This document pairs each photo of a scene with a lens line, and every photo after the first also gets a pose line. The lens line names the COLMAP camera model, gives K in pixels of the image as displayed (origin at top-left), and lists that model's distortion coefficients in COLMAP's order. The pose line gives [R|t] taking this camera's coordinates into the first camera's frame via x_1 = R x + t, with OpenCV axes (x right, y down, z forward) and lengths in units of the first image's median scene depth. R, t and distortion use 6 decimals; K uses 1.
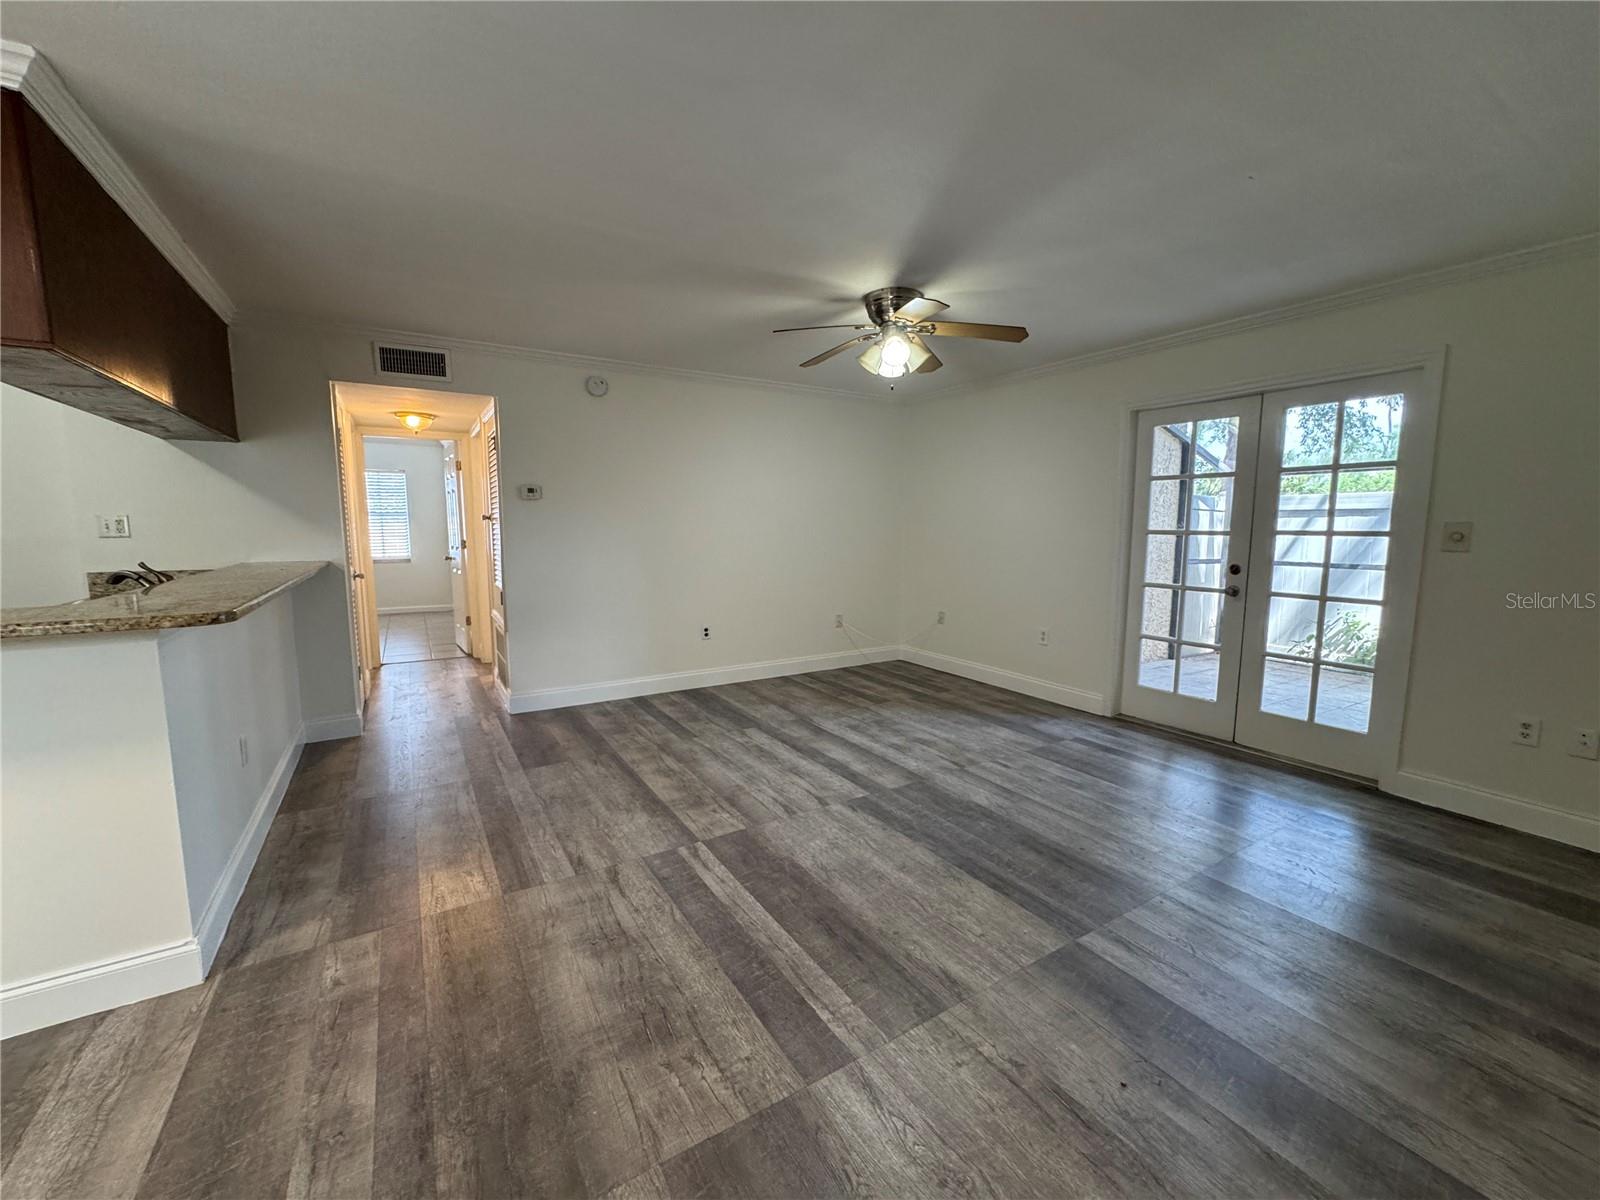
lens RADIAL K [[642.7, 0, 799.0], [0, 642.7, 598.2], [0, 0, 1]] dist [-0.003653, 0.000827]
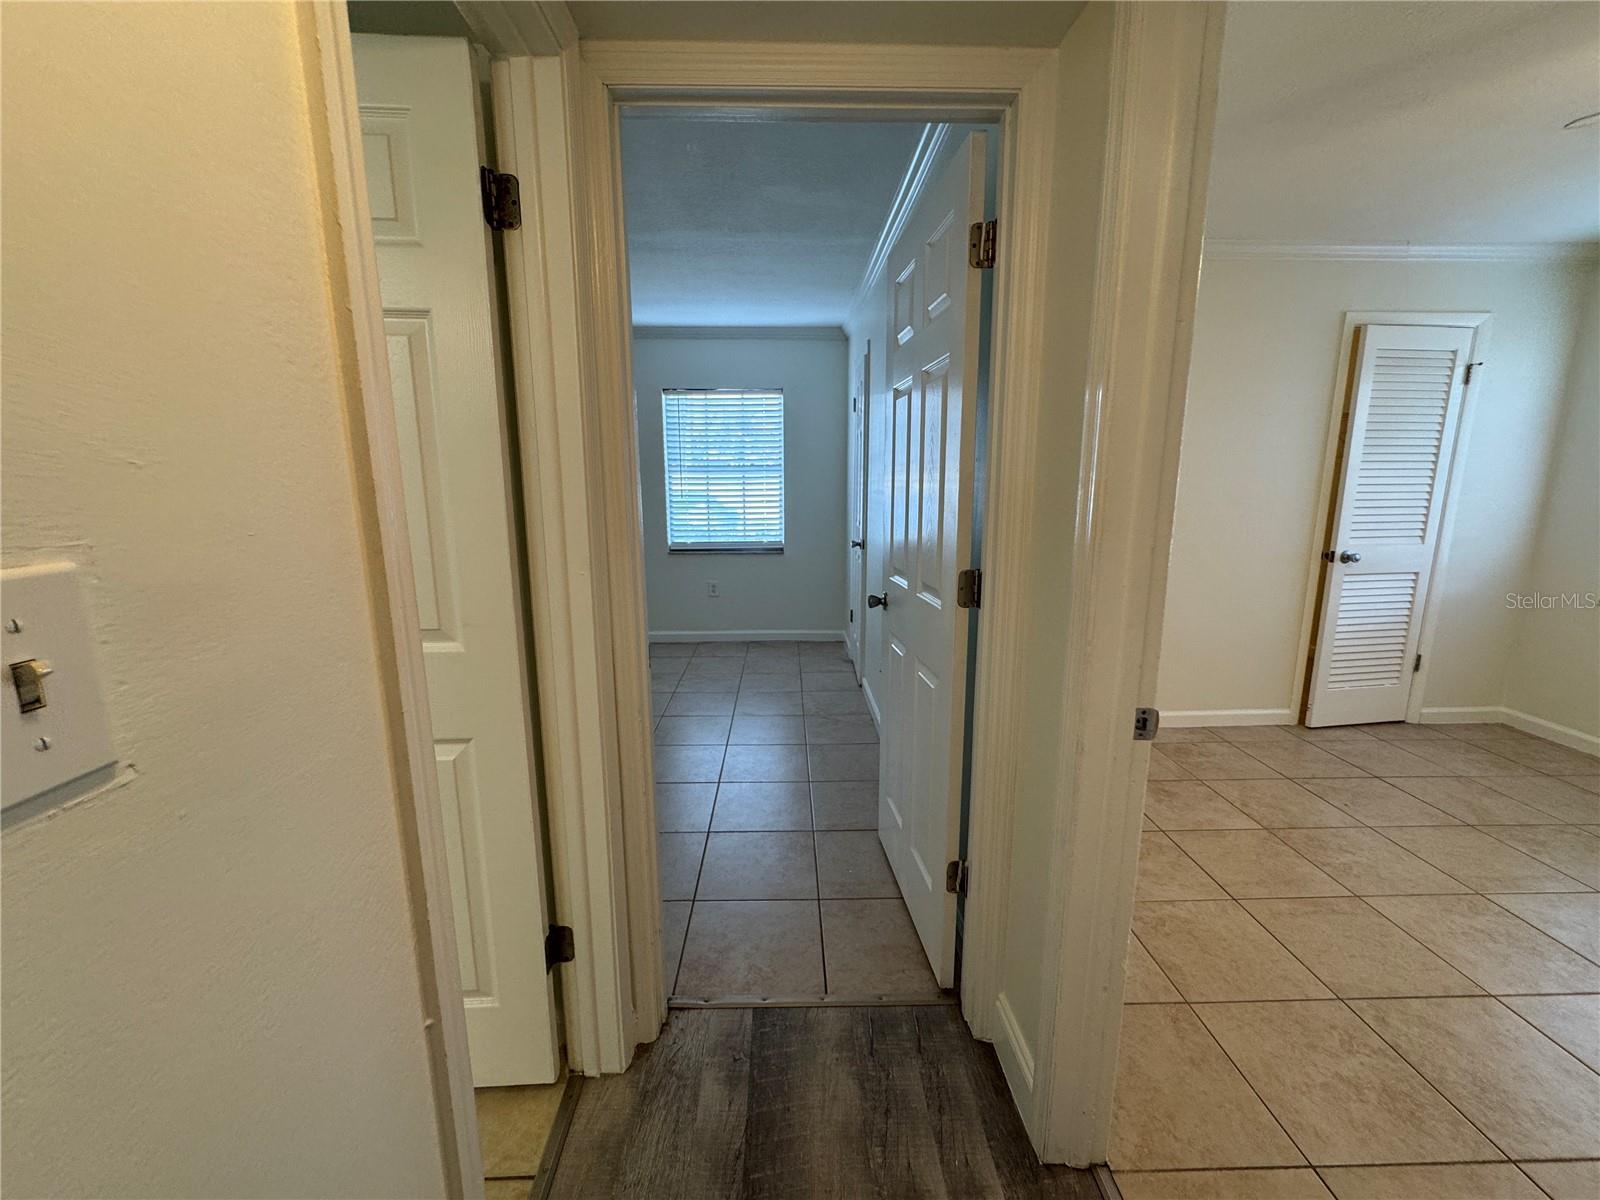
lens RADIAL K [[642.7, 0, 798.3], [0, 642.7, 599.8], [0, 0, 1]] dist [-0.003653, 0.000827]
pose [[0.864887, 0.089982, -0.493835, -0.886111], [-0.053827, 0.994755, 0.086983, -0.189095], [0.499072, -0.048649, 0.865194, 1.466669]]
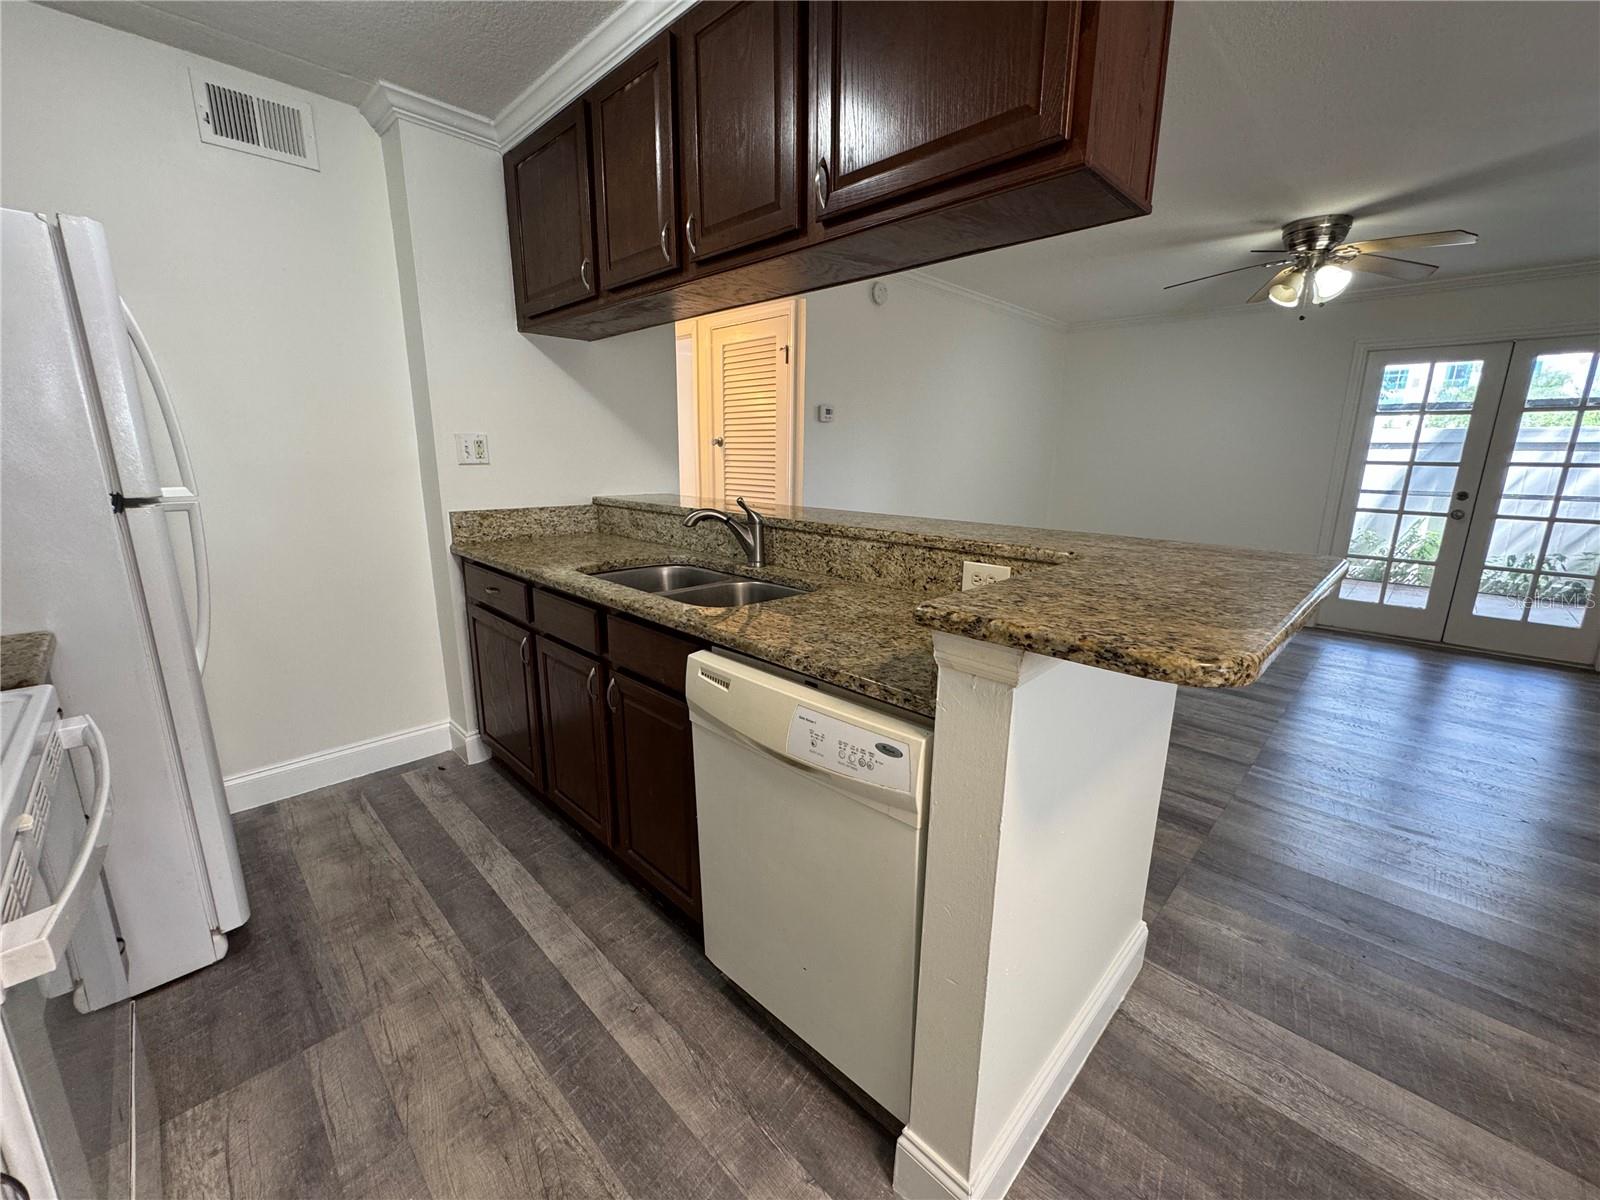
lens RADIAL K [[642.7, 0, 799.3], [0, 642.7, 597.8], [0, 0, 1]] dist [-0.003653, 0.000827]
pose [[0.971295, -0.045215, 0.233542, -0.911678], [0.019214, 0.993474, 0.112431, -0.016936], [-0.237101, -0.104716, 0.965825, 0.167025]]
